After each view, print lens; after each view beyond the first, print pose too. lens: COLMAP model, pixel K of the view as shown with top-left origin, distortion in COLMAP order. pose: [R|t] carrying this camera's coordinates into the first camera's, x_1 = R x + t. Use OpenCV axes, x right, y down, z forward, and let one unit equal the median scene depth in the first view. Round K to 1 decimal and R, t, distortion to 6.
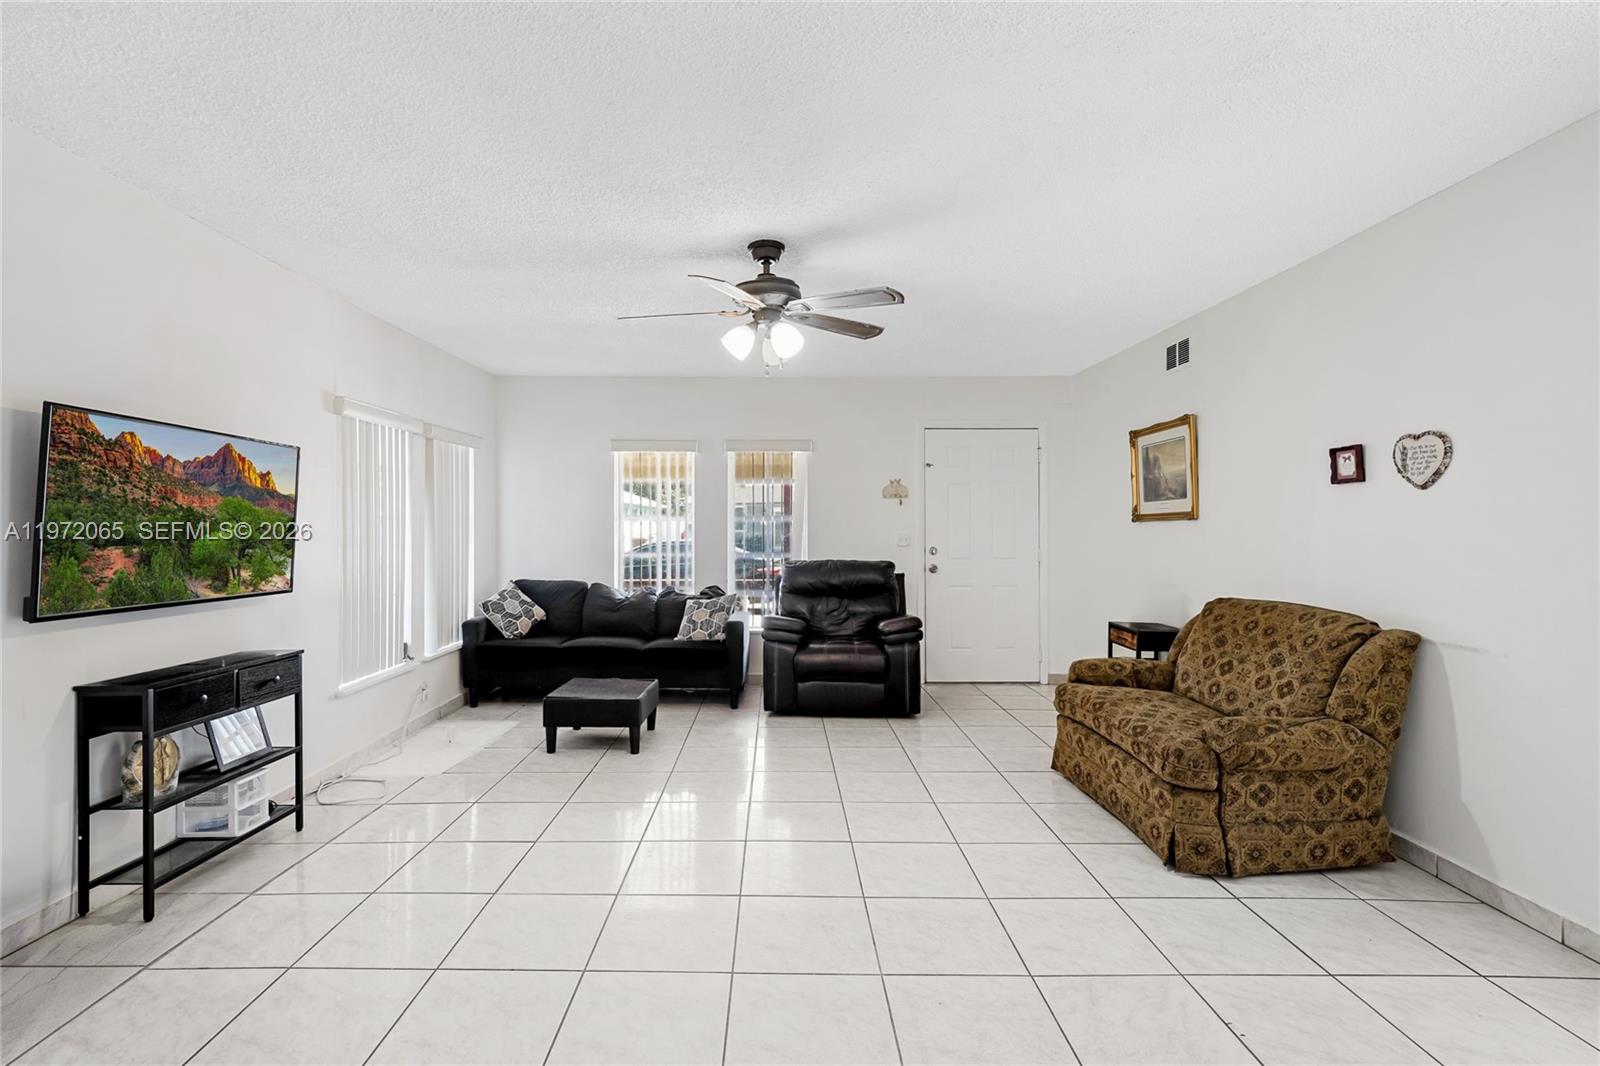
lens RADIAL K [[793.9, 0, 799.1], [0, 793.9, 524.6], [0, 0, 1]] dist [0.030014, 0.000136]
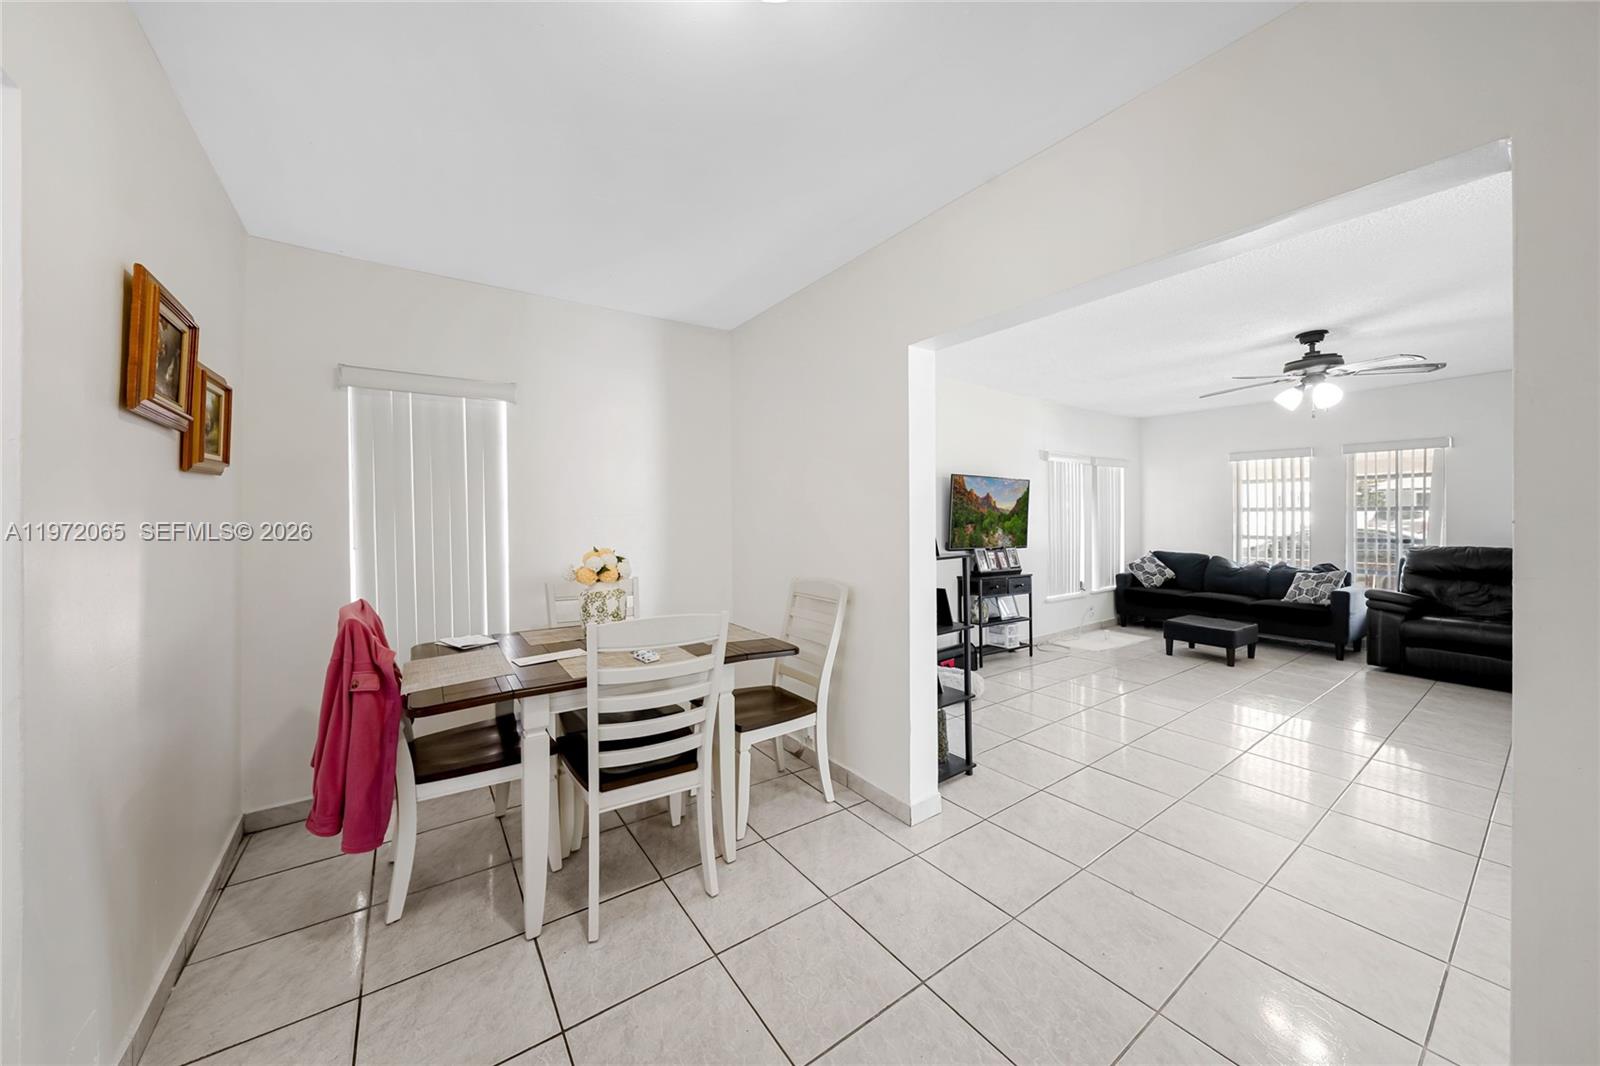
lens RADIAL K [[543.4, 0, 805.5], [0, 543.4, 517.2], [0, 0, 1]] dist [-0.000666, -0.000033]
pose [[0.593174, 0.000528, -0.805074, 0.114769], [0.005368, 0.999975, 0.004611, -0.004845], [0.805057, -0.007057, 0.593156, -0.205595]]
